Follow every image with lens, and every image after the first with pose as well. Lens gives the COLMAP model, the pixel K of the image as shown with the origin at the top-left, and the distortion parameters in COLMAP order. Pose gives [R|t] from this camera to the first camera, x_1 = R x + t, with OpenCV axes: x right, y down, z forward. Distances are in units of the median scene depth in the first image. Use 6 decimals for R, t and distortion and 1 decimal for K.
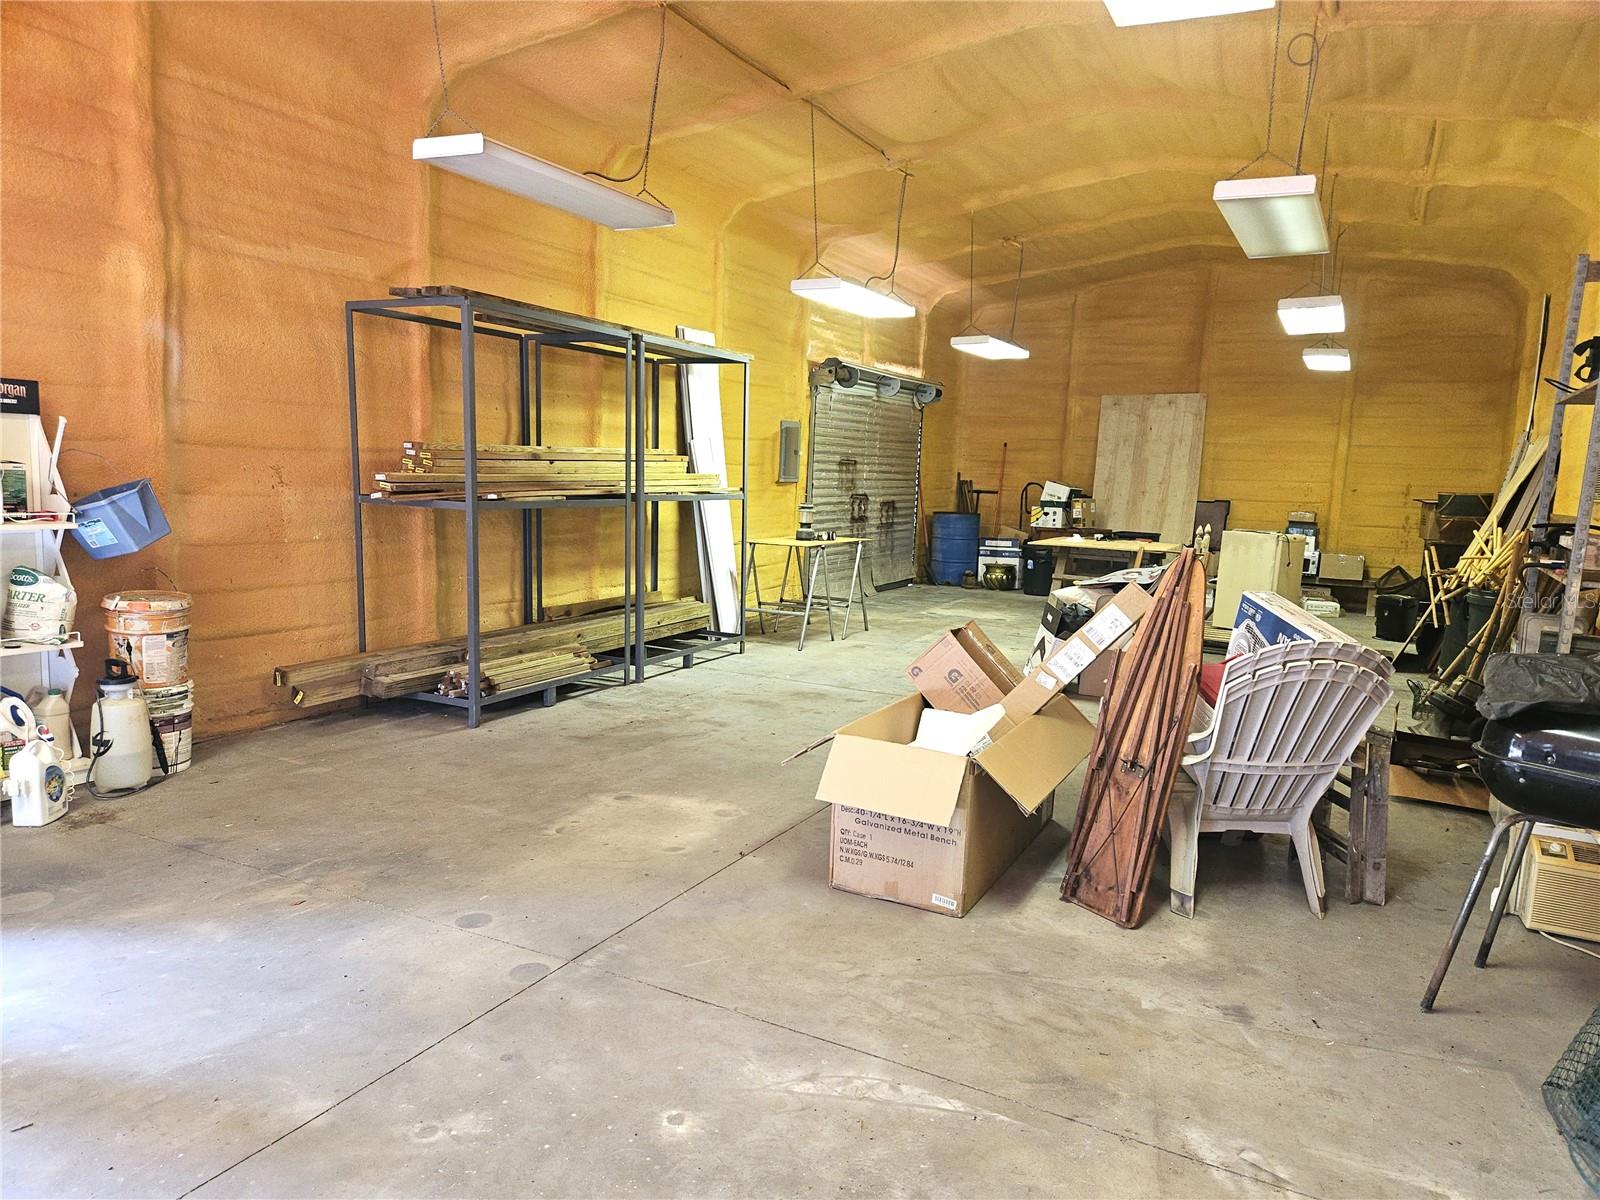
lens RADIAL K [[1069.2, 0, 803.3], [0, 1069.2, 607.4], [0, 0, 1]] dist [0.078614, -0.065549]
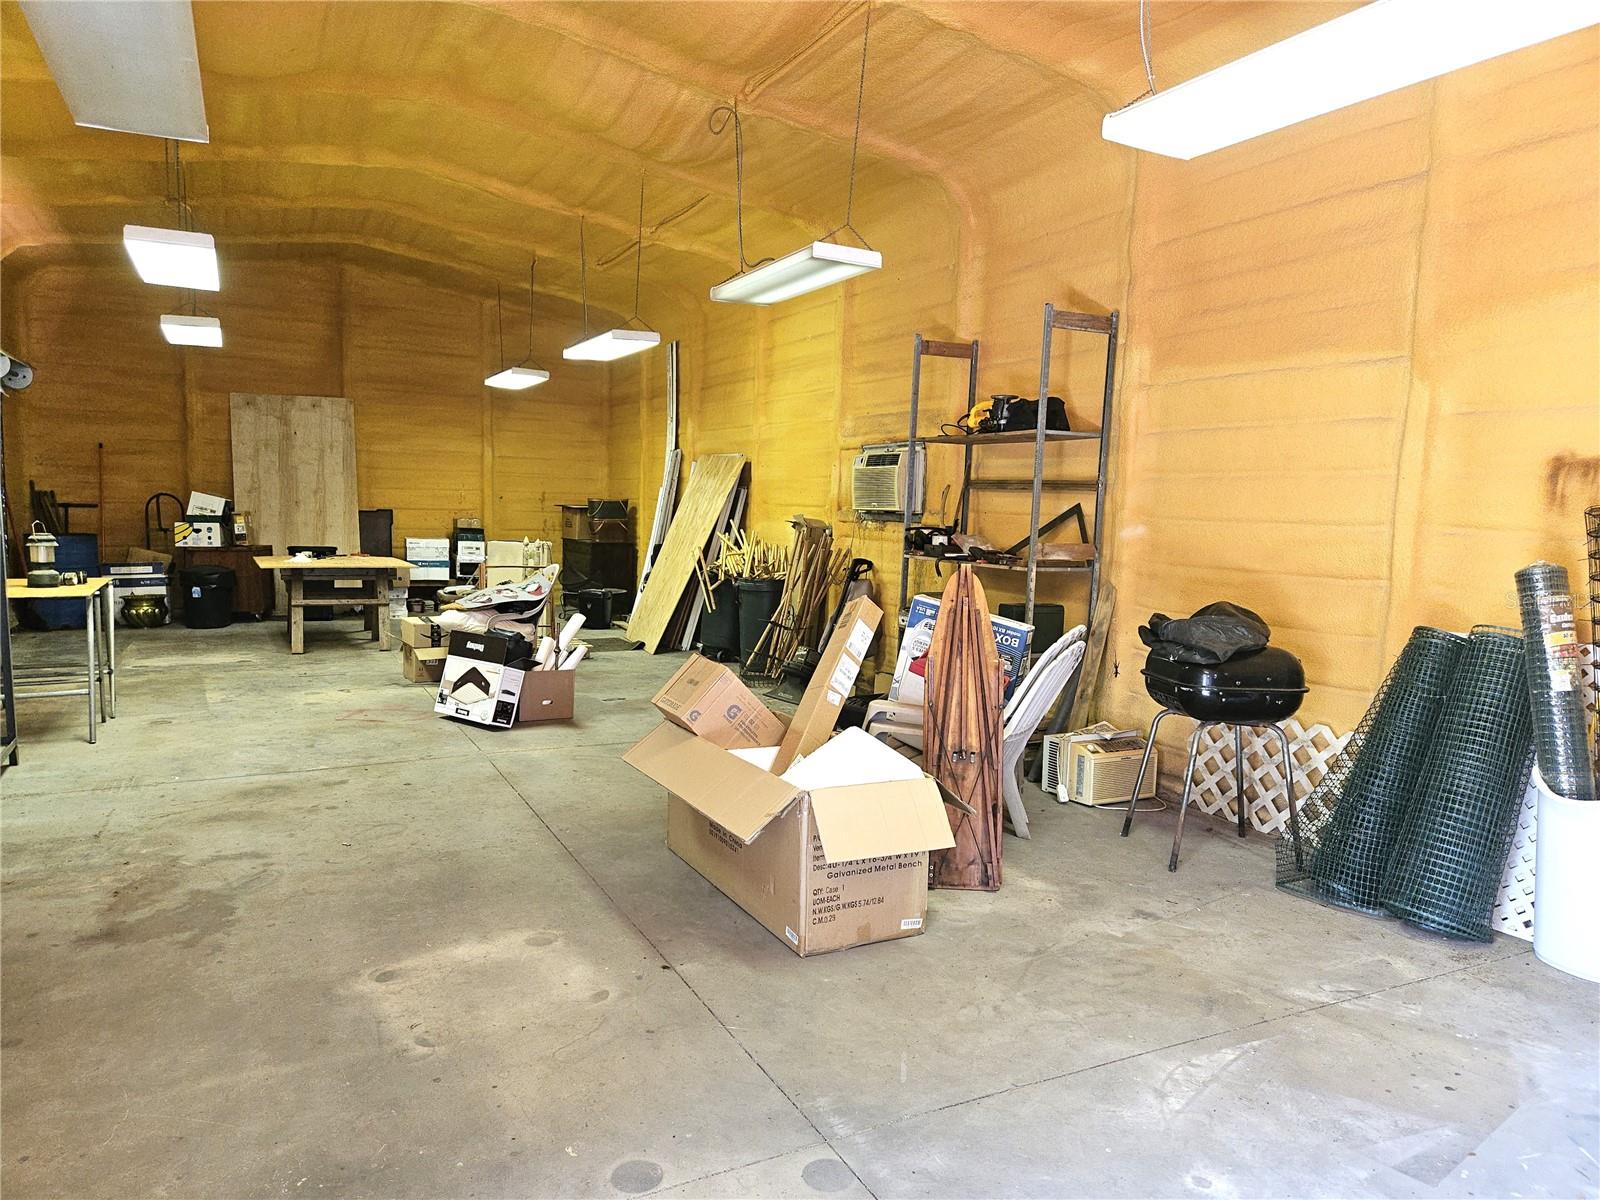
lens RADIAL K [[1069.2, 0, 806.2], [0, 1069.2, 606.9], [0, 0, 1]] dist [0.078614, -0.065549]
pose [[0.580825, -0.105038, 0.807223, -0.226789], [0.104568, 0.993052, 0.053978, -0.028983], [-0.807284, 0.053058, 0.587773, 0.144442]]
